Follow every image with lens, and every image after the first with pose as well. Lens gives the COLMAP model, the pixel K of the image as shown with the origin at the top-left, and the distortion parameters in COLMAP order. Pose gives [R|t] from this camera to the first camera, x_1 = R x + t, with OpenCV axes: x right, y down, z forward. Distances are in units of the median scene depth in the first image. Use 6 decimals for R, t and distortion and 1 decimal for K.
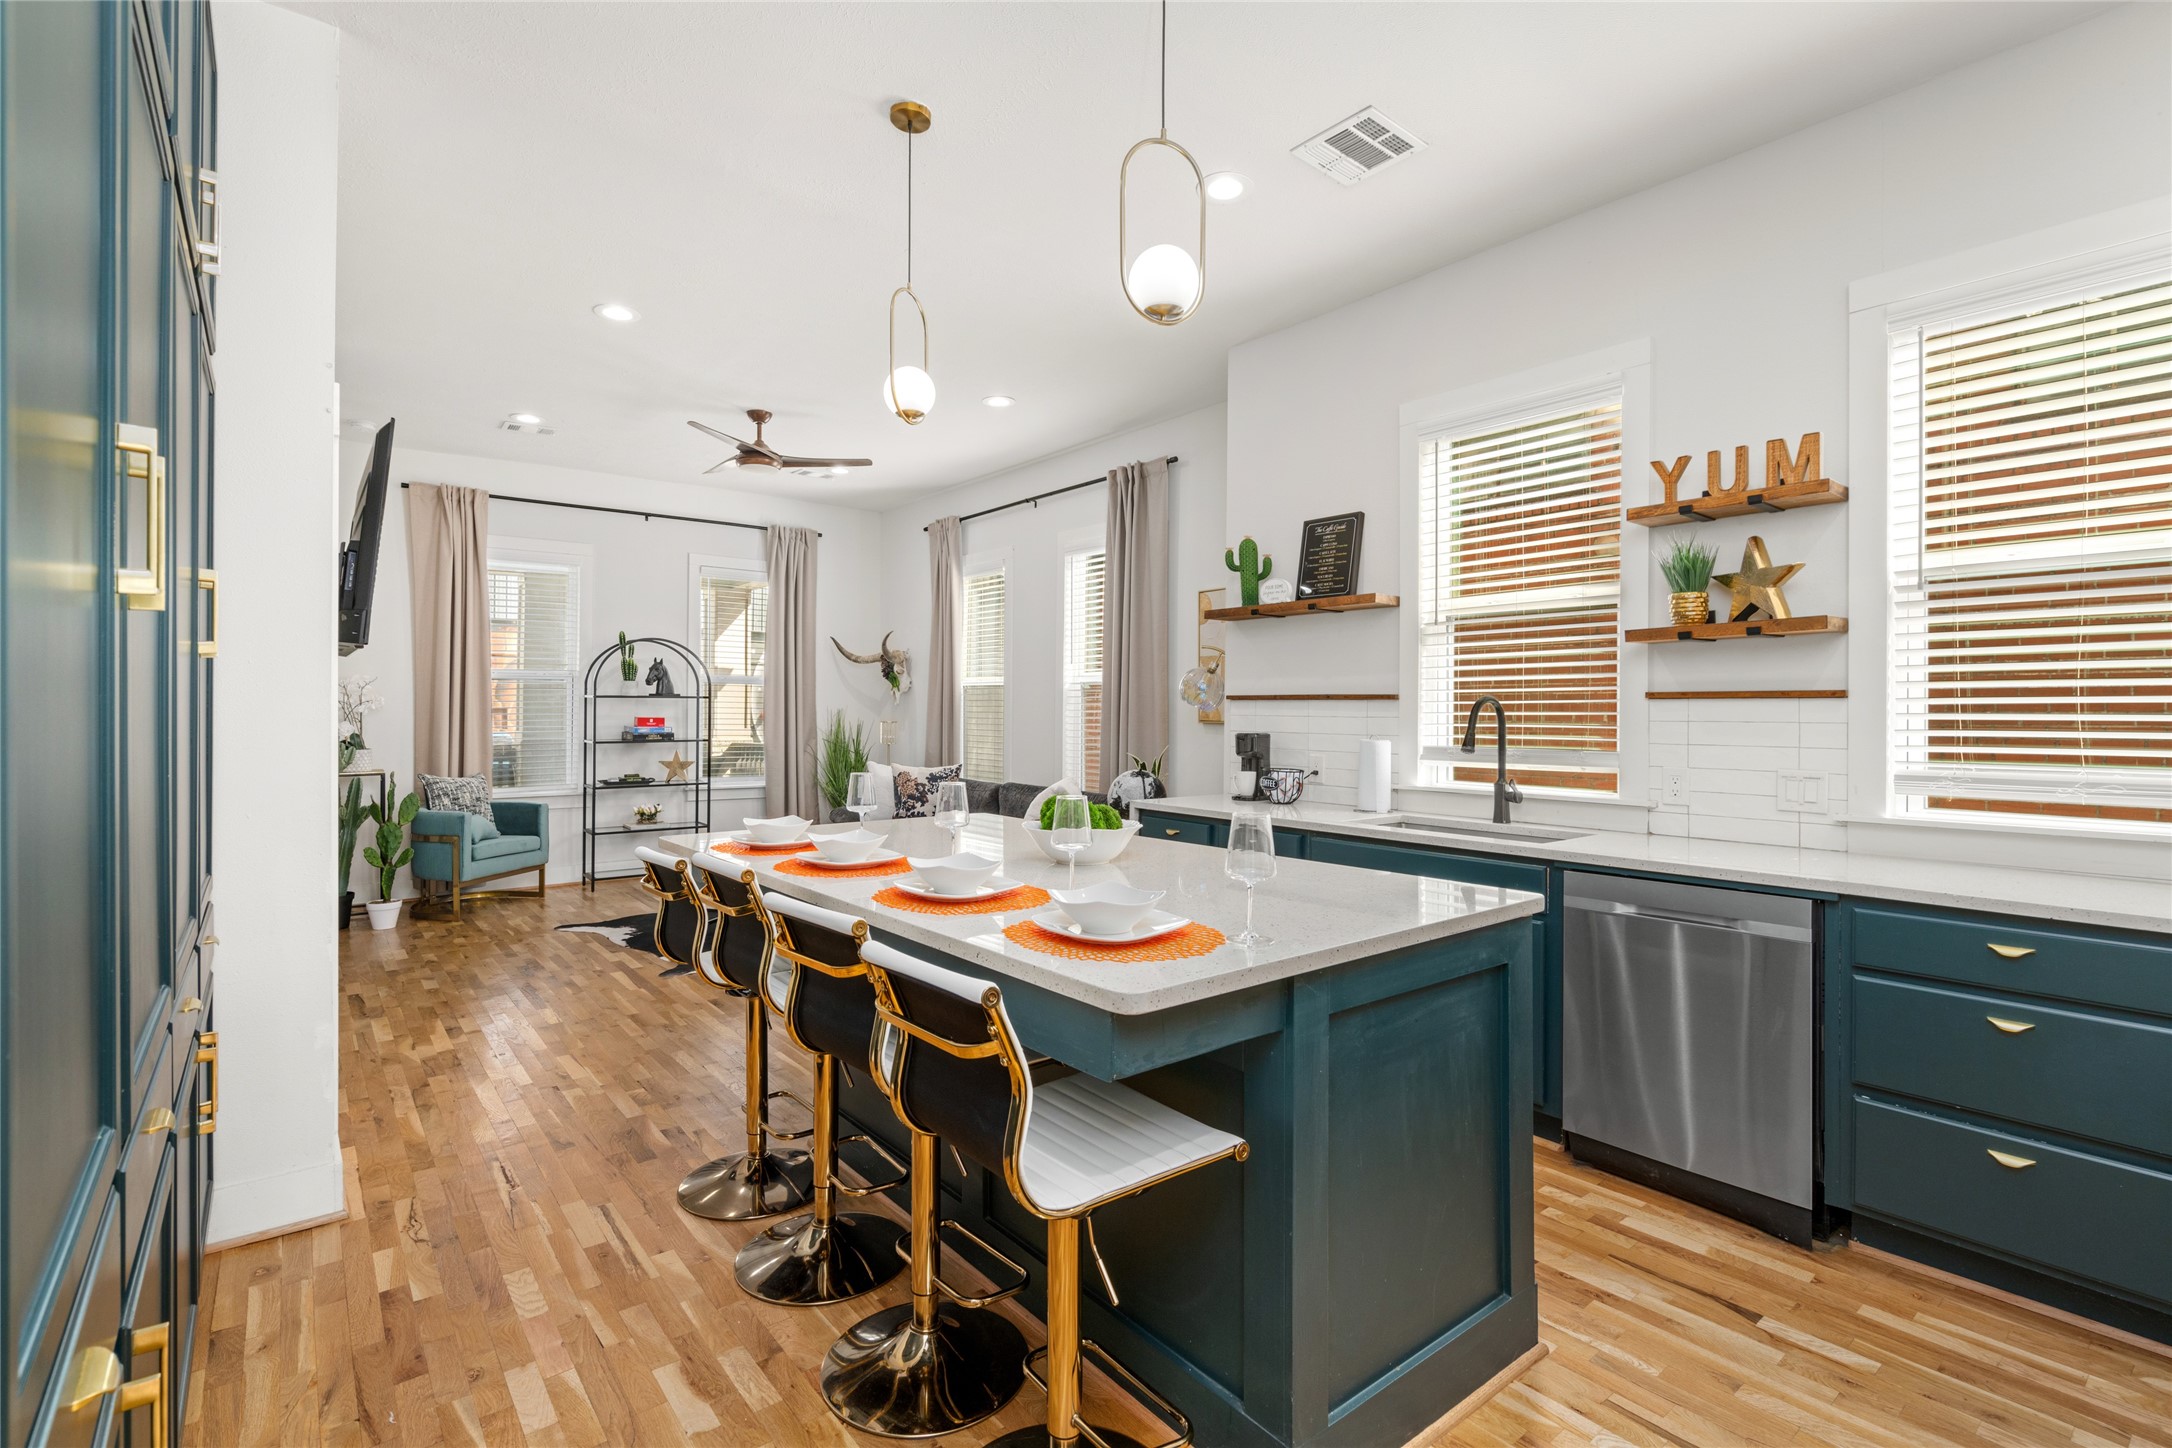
lens RADIAL K [[992.5, 0, 1076.2], [0, 992.5, 716.2], [0, 0, 1]] dist [-0.001500, -0.000022]
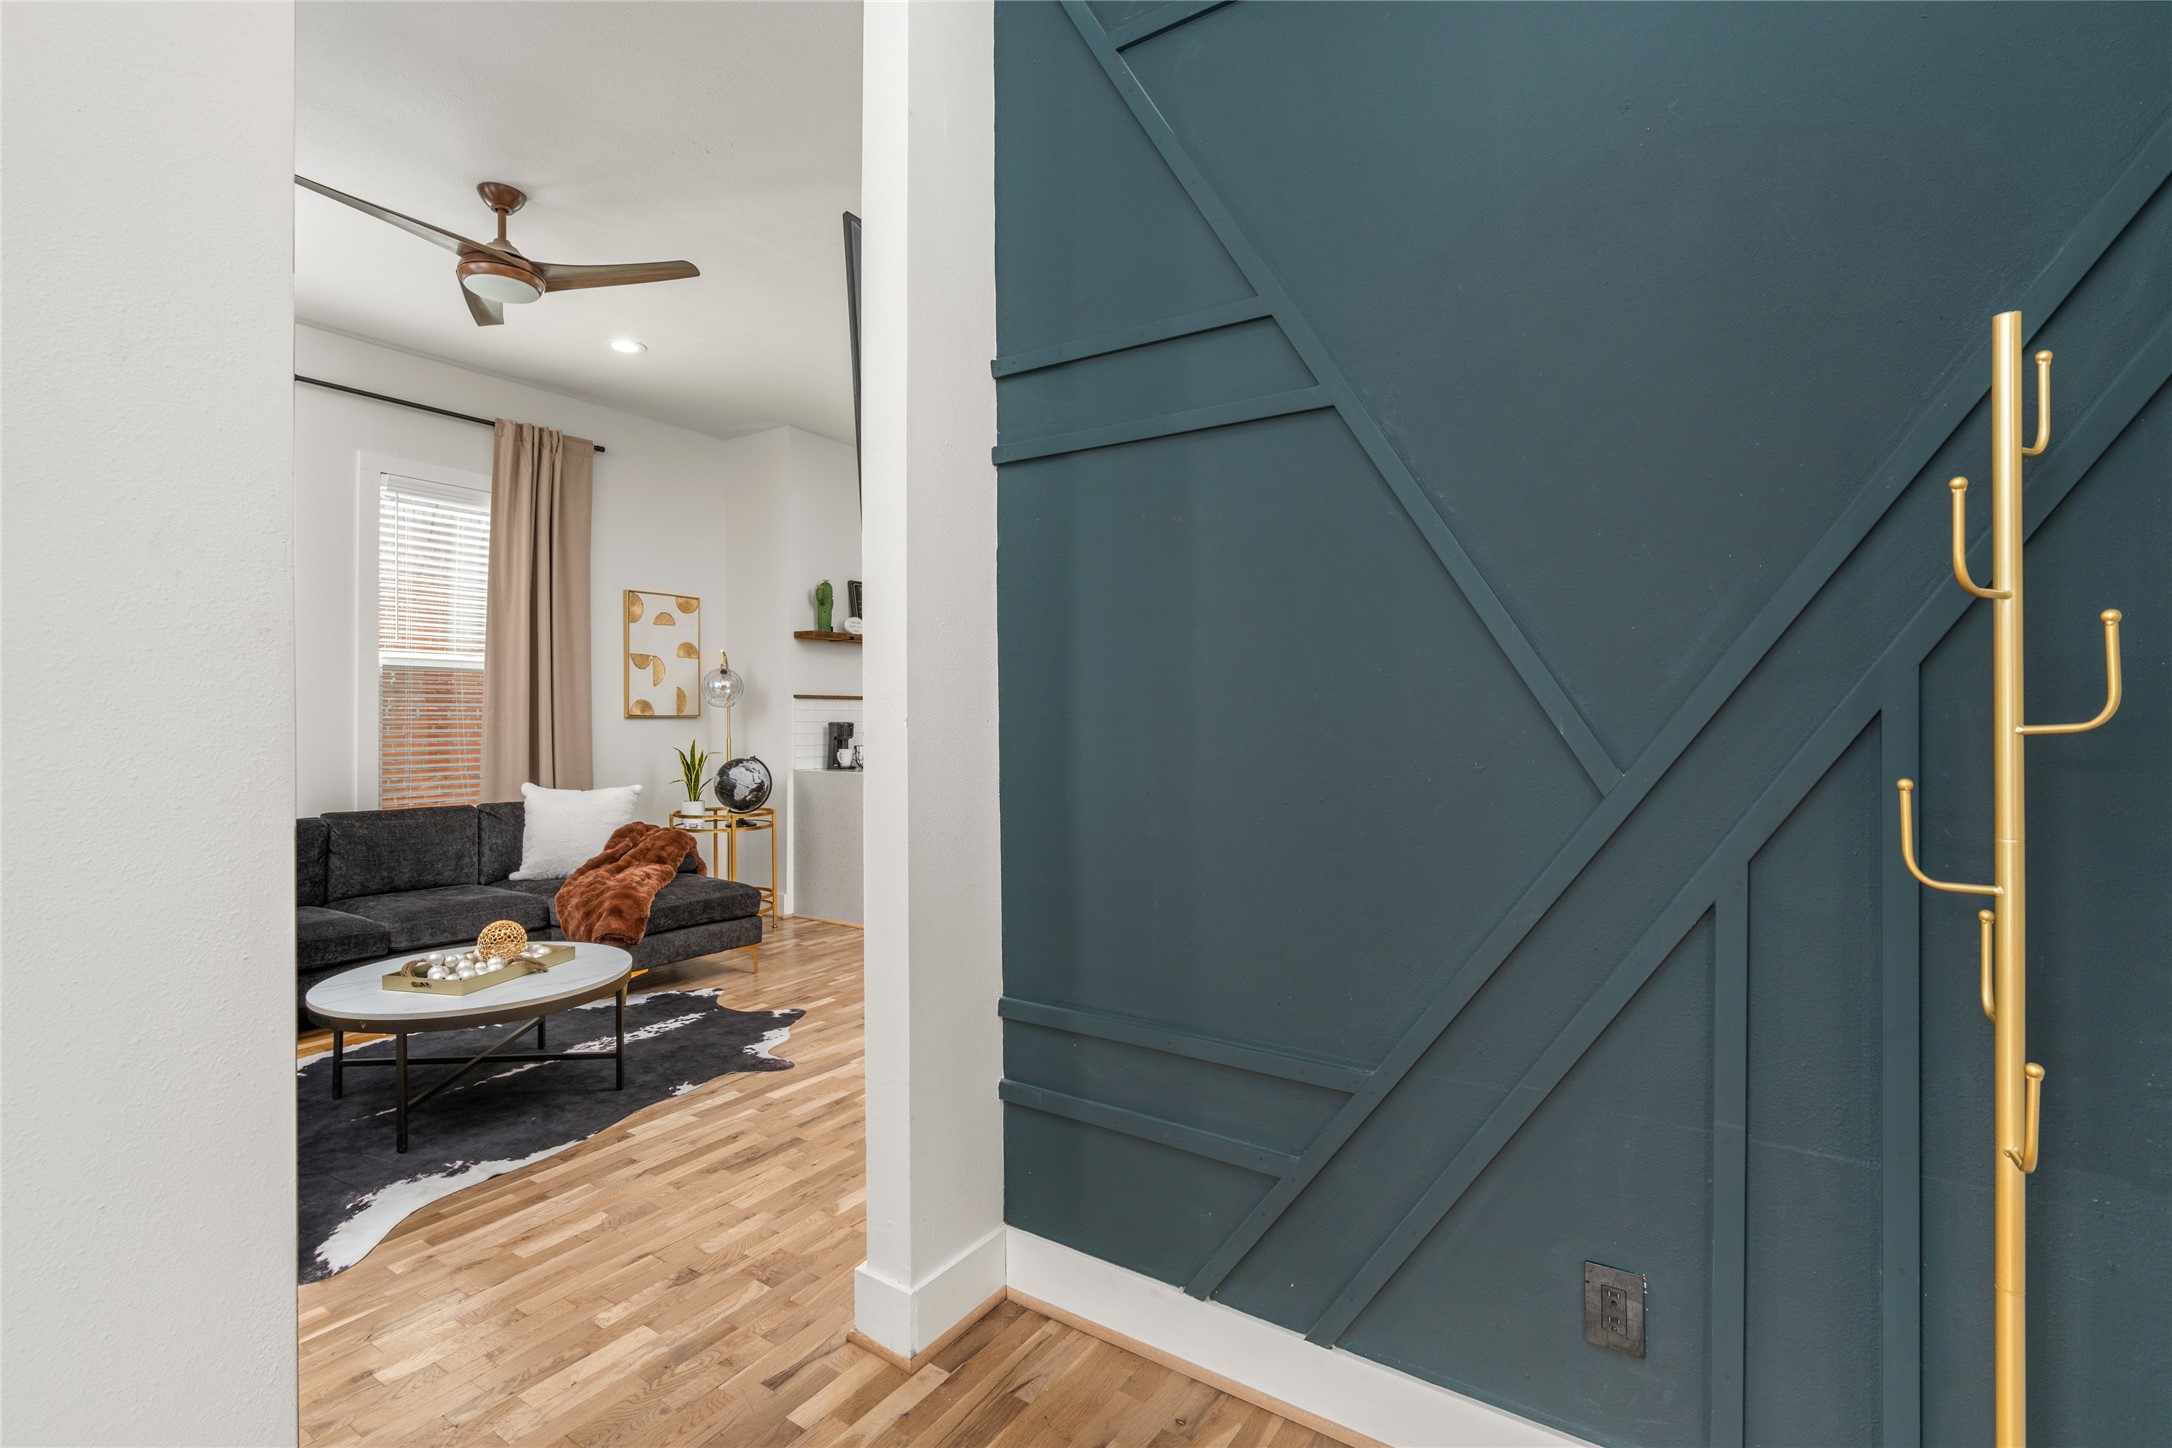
lens RADIAL K [[987.0, 0, 1078.6], [0, 987.0, 722.2], [0, 0, 1]] dist [0.000382, -0.000344]
pose [[-0.305979, -0.013076, 0.951948, -1.317507], [-0.000402, 0.999907, 0.013605, -0.002541], [-0.952038, 0.003780, -0.305956, 1.147761]]
